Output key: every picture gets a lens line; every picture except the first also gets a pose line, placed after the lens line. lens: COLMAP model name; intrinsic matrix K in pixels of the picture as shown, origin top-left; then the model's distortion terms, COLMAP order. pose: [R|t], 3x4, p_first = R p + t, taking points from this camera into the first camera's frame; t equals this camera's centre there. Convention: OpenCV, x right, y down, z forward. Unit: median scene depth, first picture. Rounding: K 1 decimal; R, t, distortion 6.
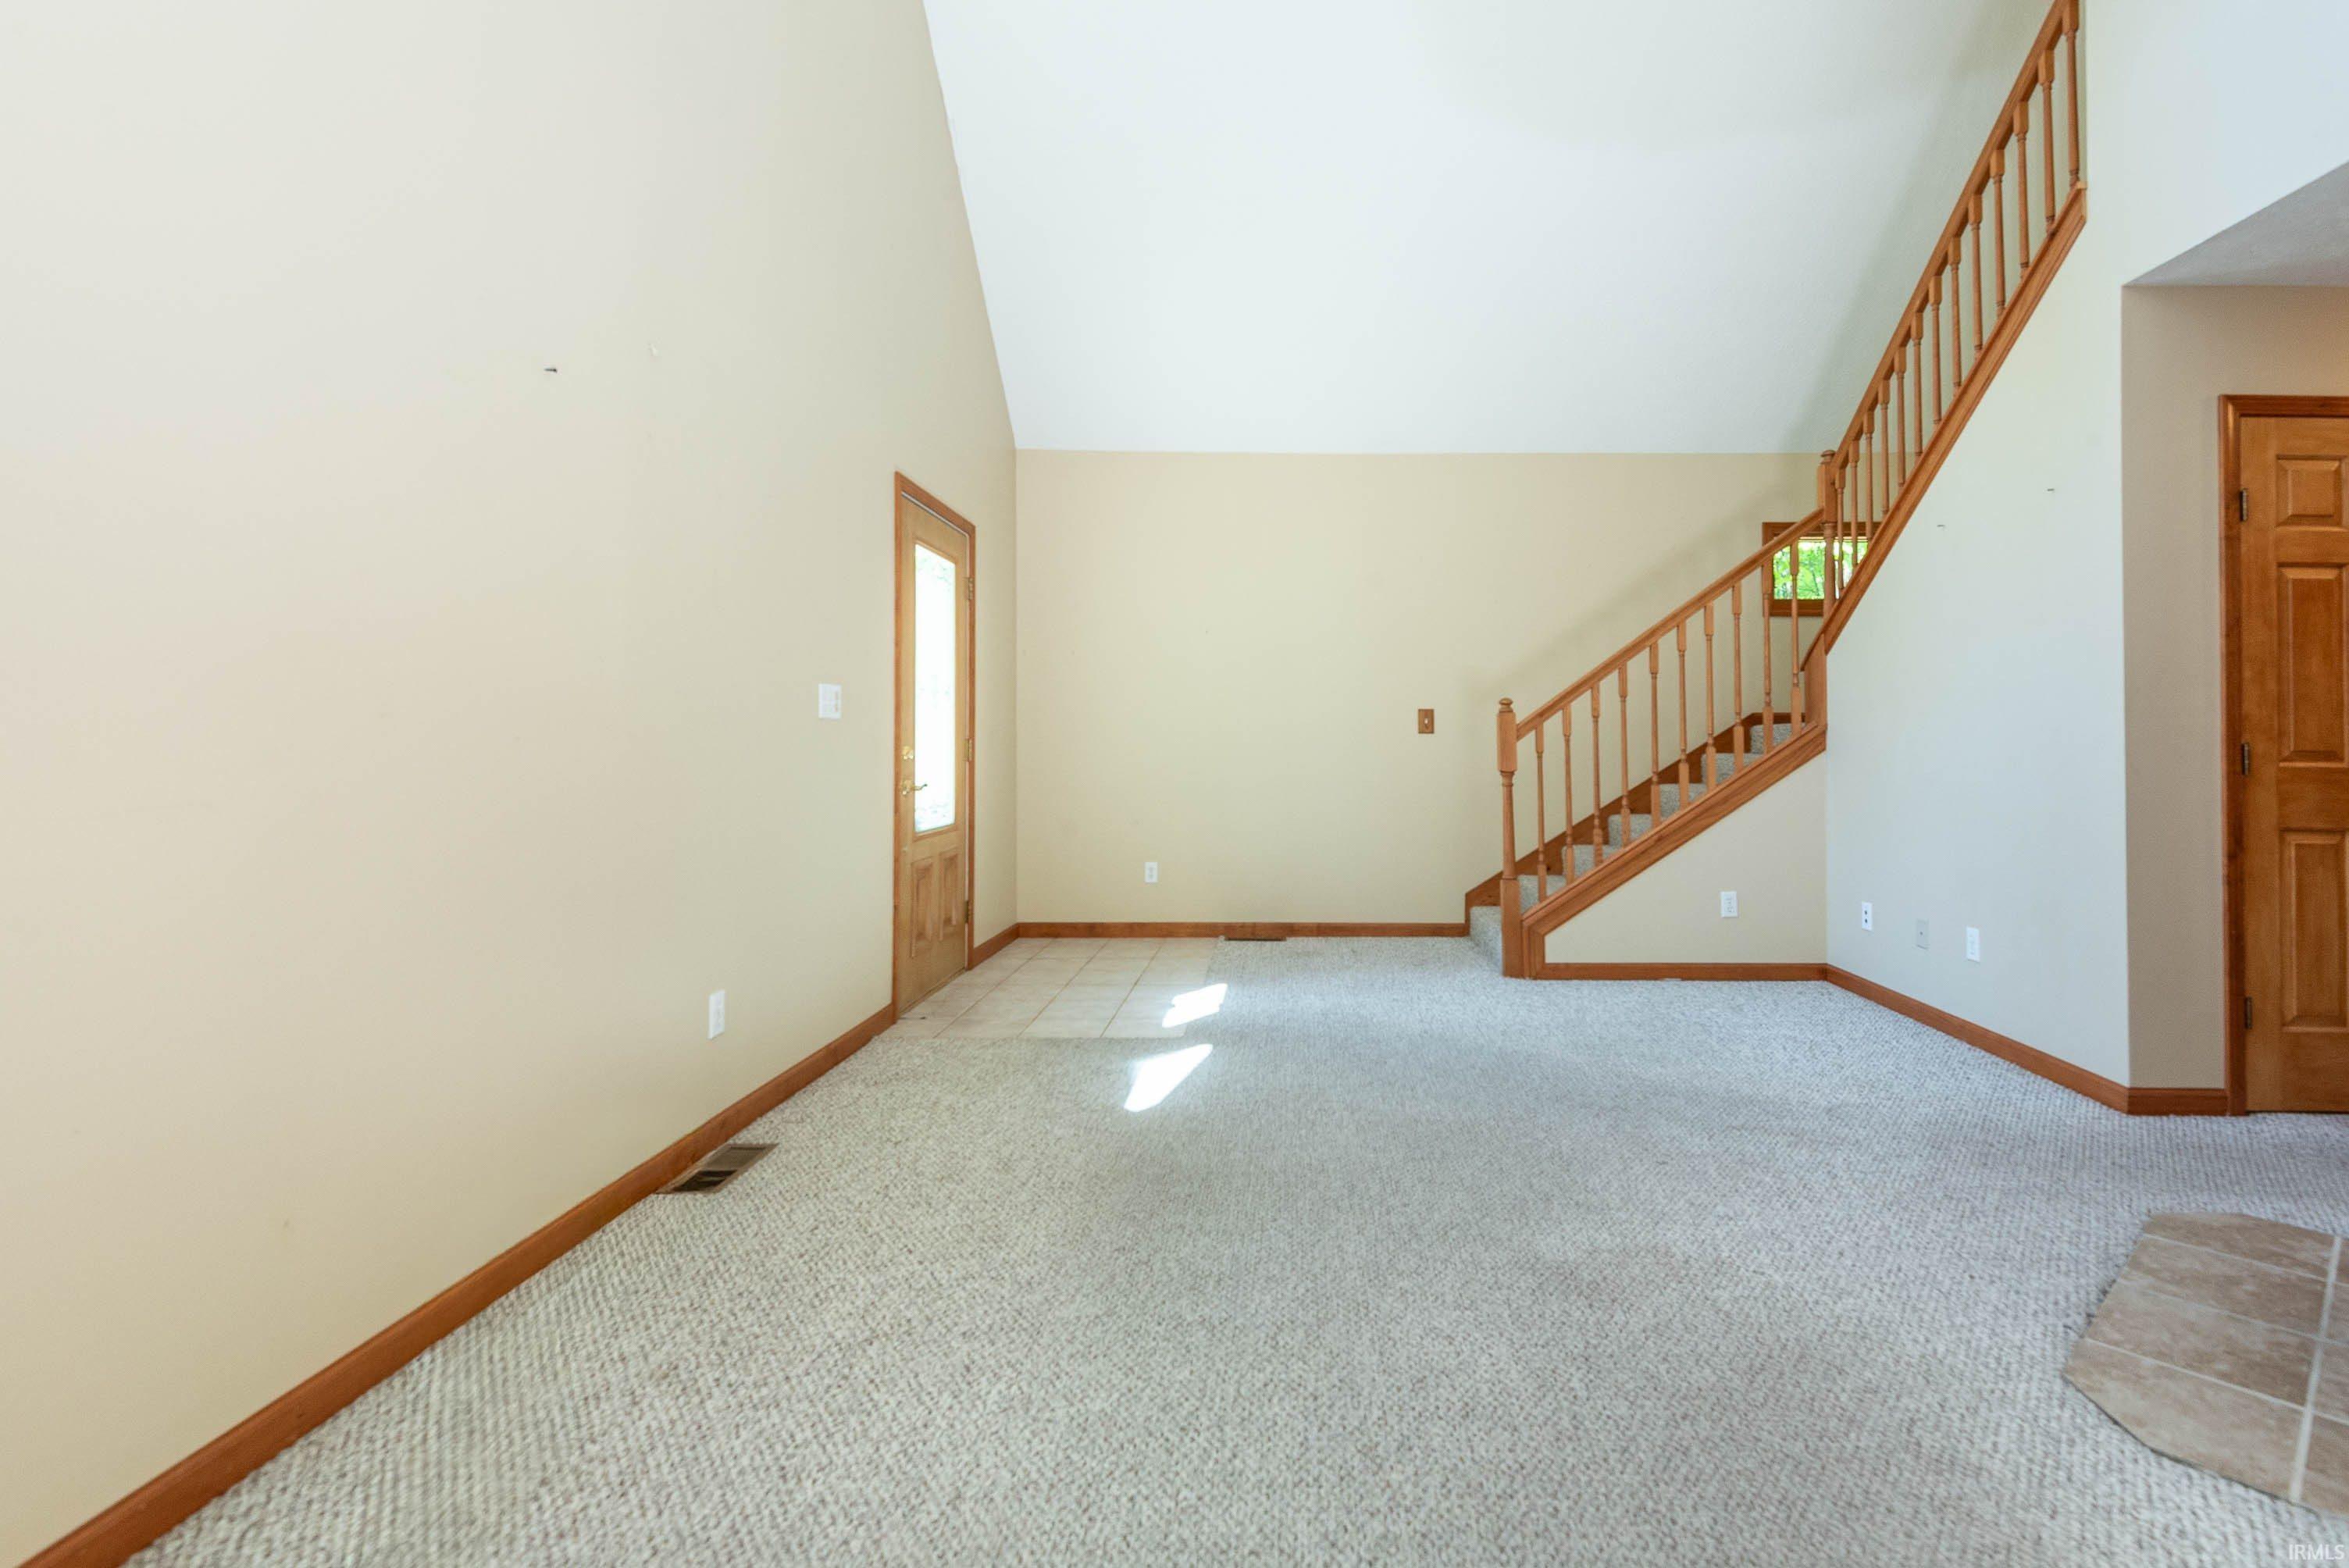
lens RADIAL K [[1147.7, 0, 1185.4], [0, 1147.7, 744.9], [0, 0, 1]] dist [0.001605, 0.000263]
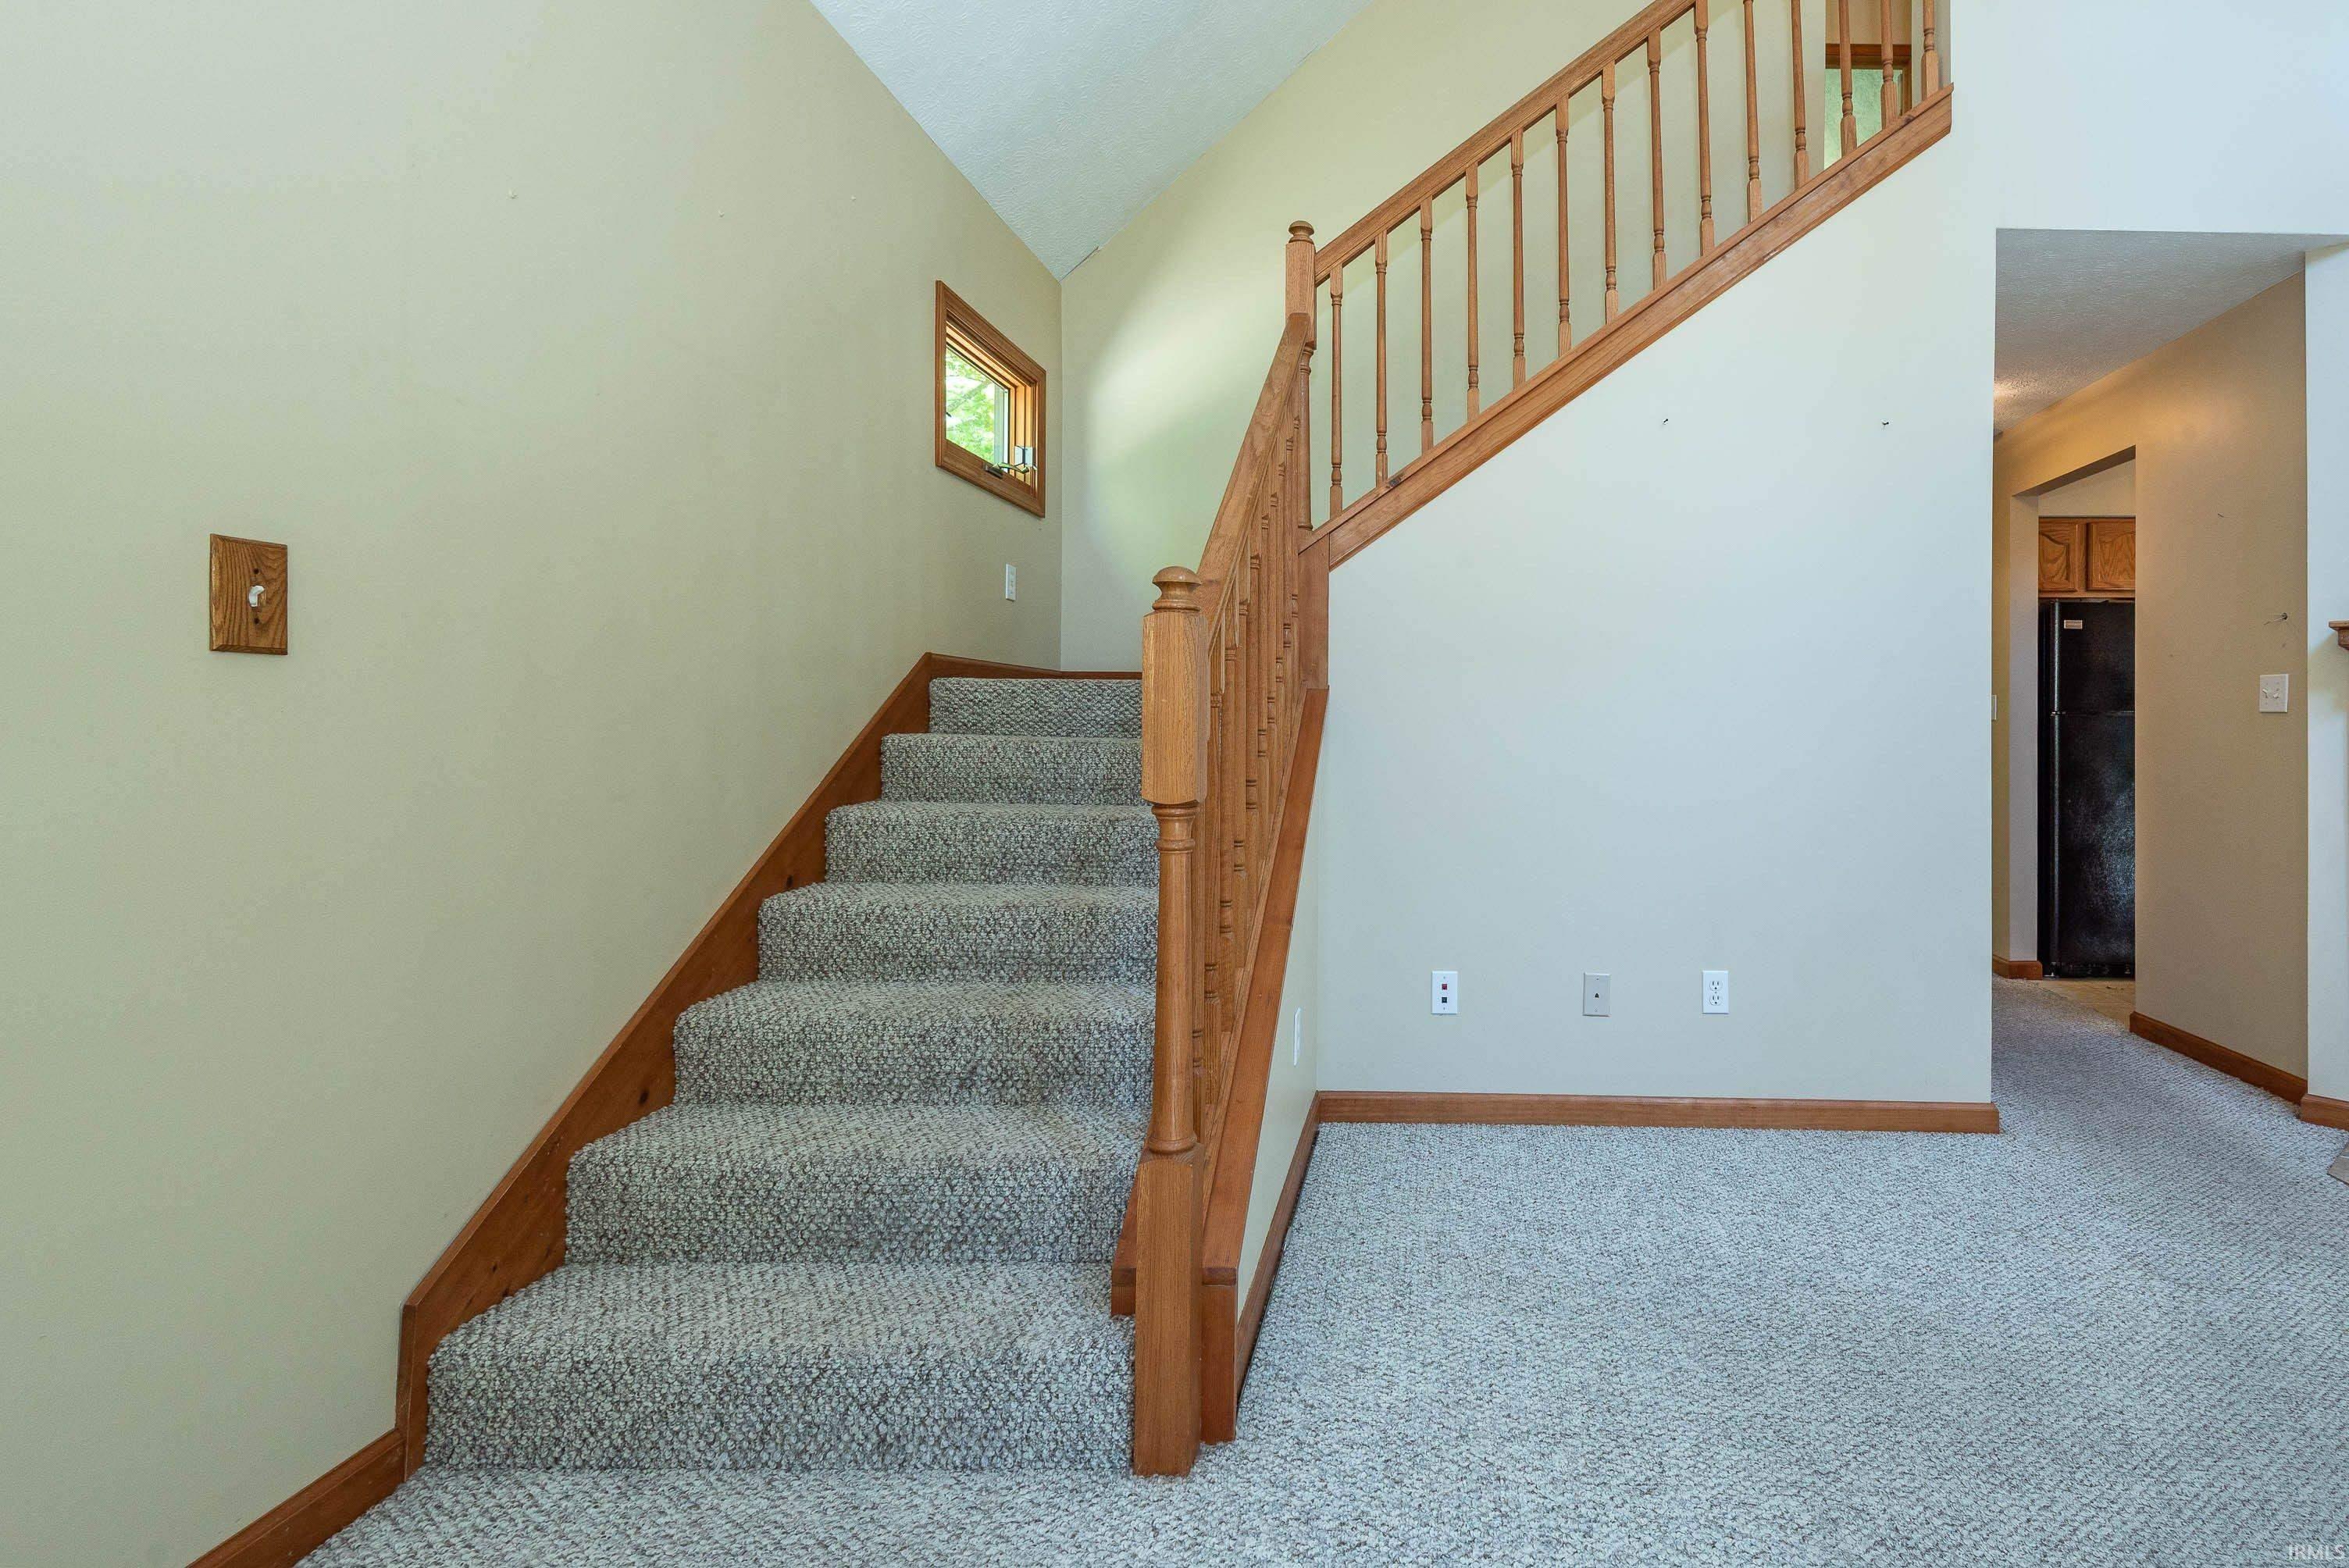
lens RADIAL K [[1202.0, 0, 1242.8], [0, 1202.0, 707.5], [0, 0, 1]] dist [0.057168, -0.036427]
pose [[-0.097625, 0.013444, 0.995132, -0.070934], [-0.008812, 0.999858, -0.014372, 0.003421], [-0.995184, -0.010173, -0.097493, 1.390487]]
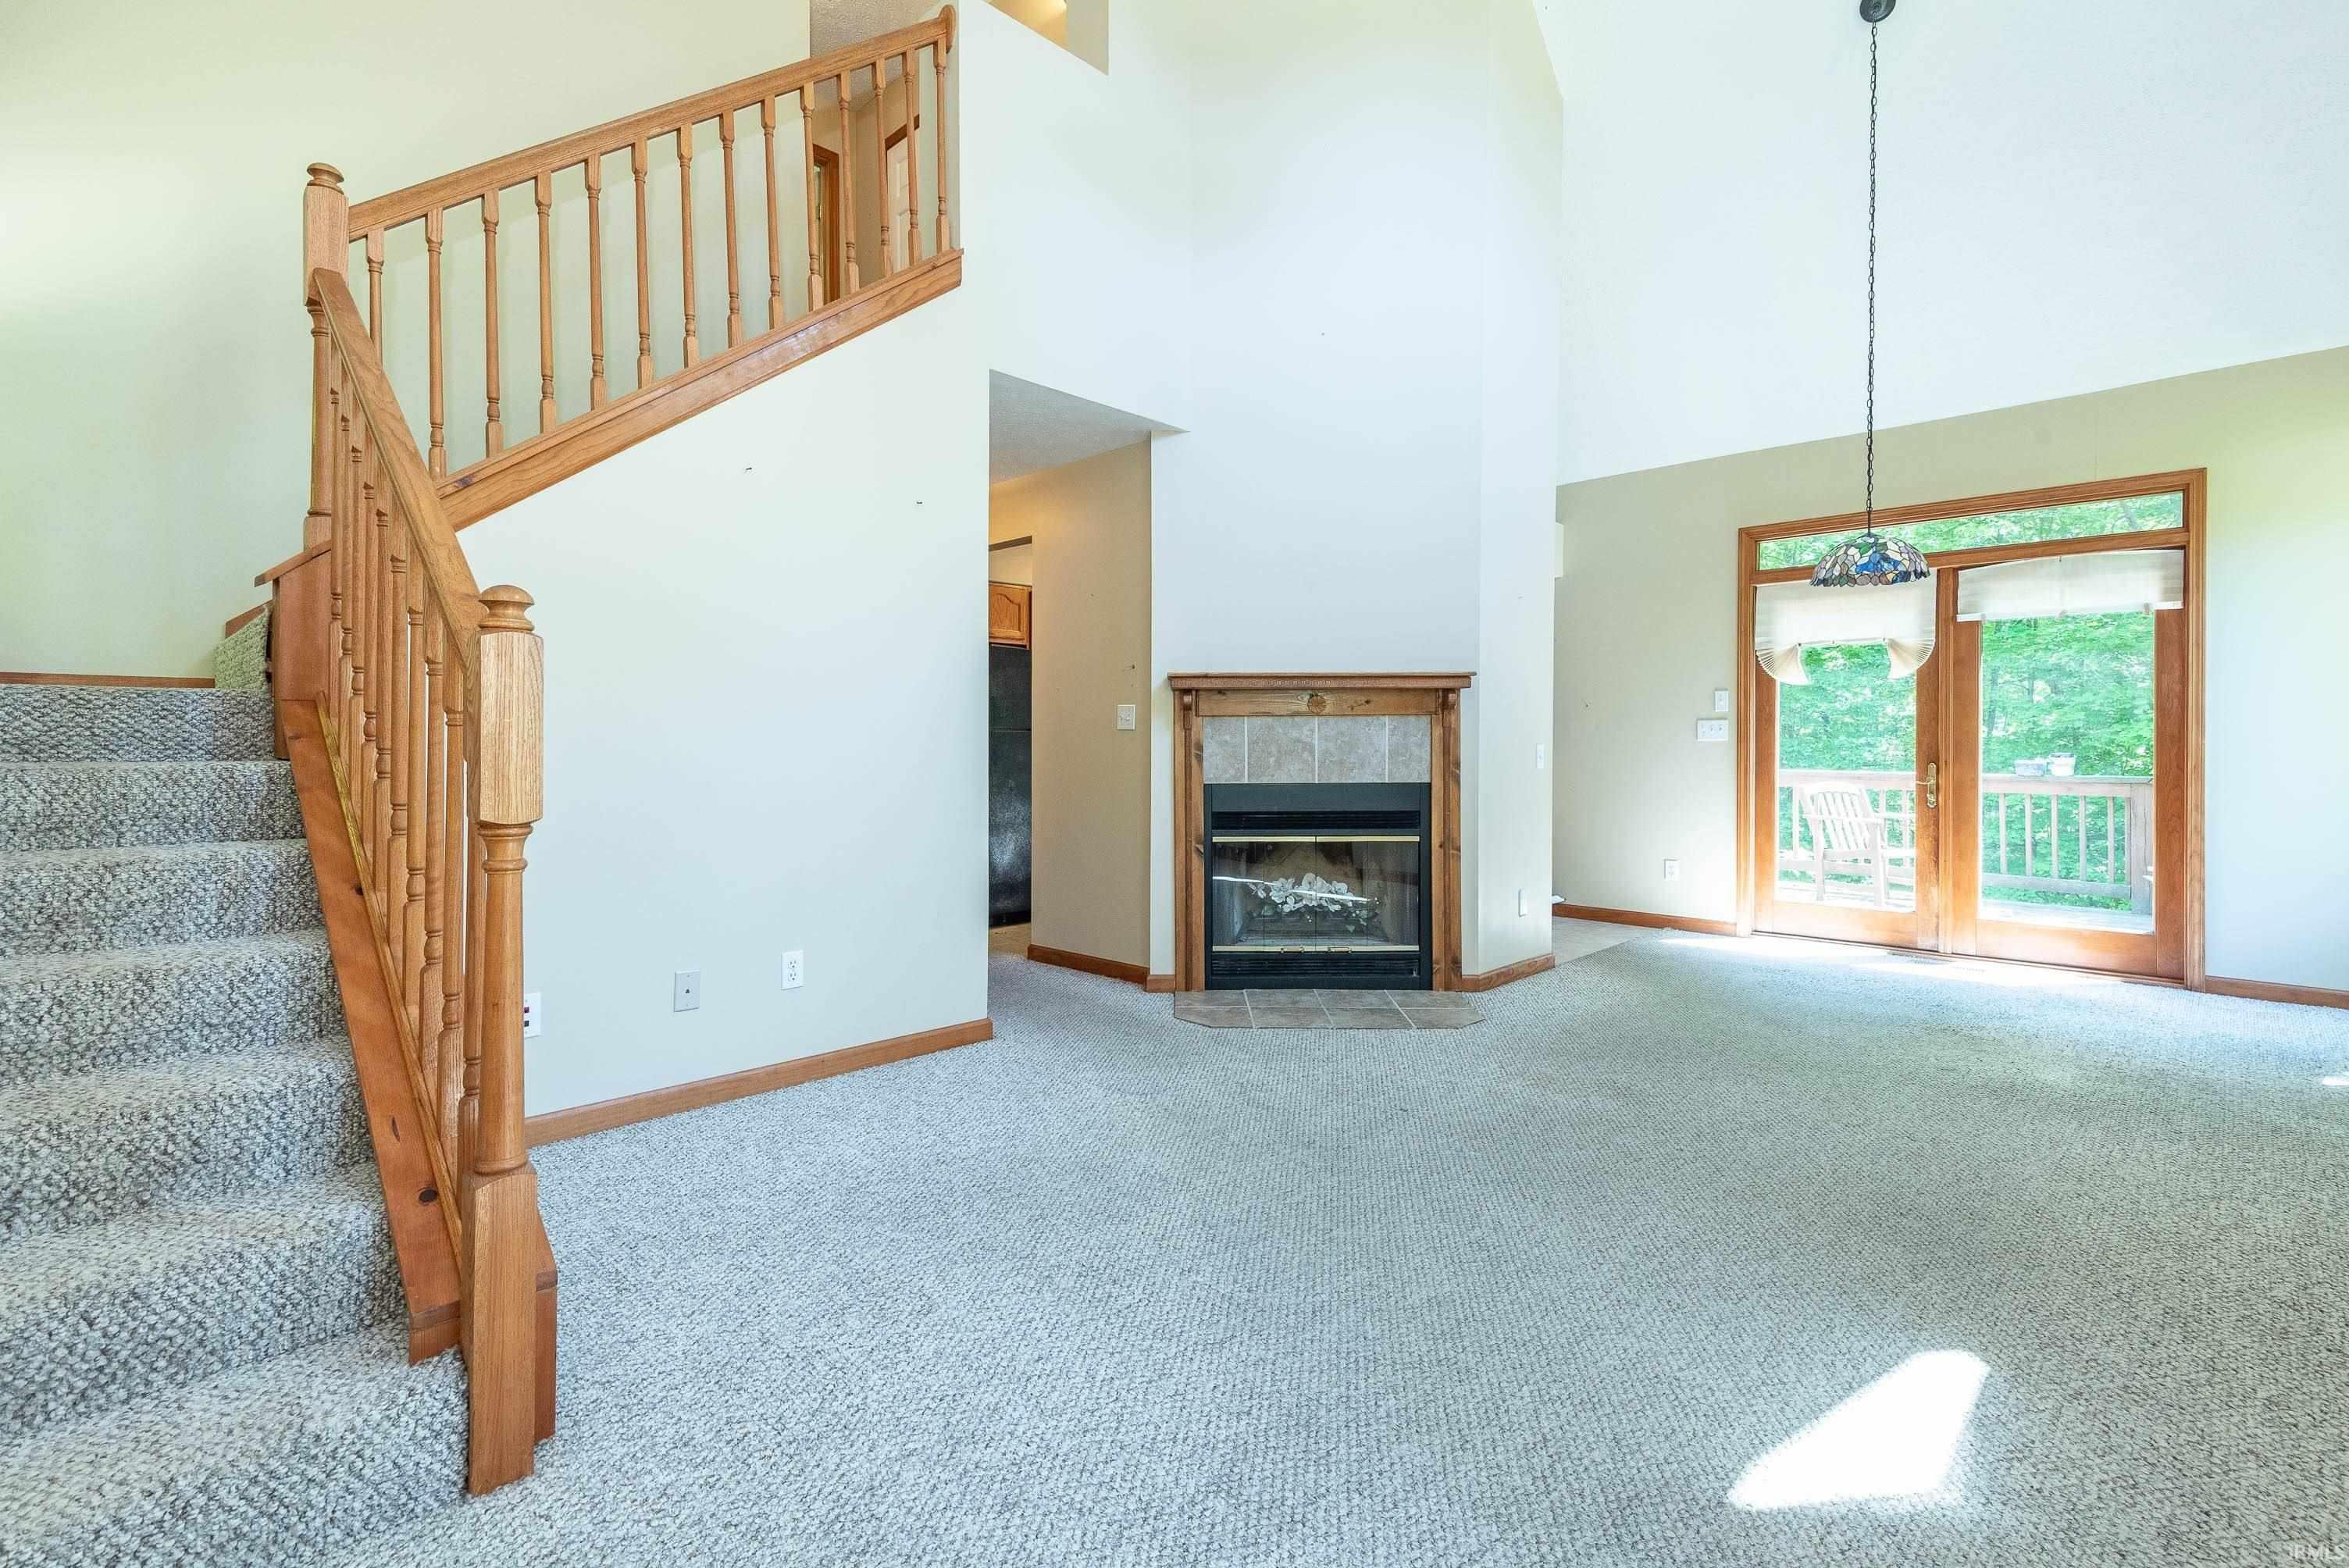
lens RADIAL K [[1147.7, 0, 1185.4], [0, 1147.7, 744.9], [0, 0, 1]] dist [0.001605, 0.000263]
pose [[-0.792819, 0.001259, 0.609456, -0.075138], [0.001318, 0.999999, -0.000350, 0.005105], [-0.609455, 0.000526, -0.792820, 1.511924]]
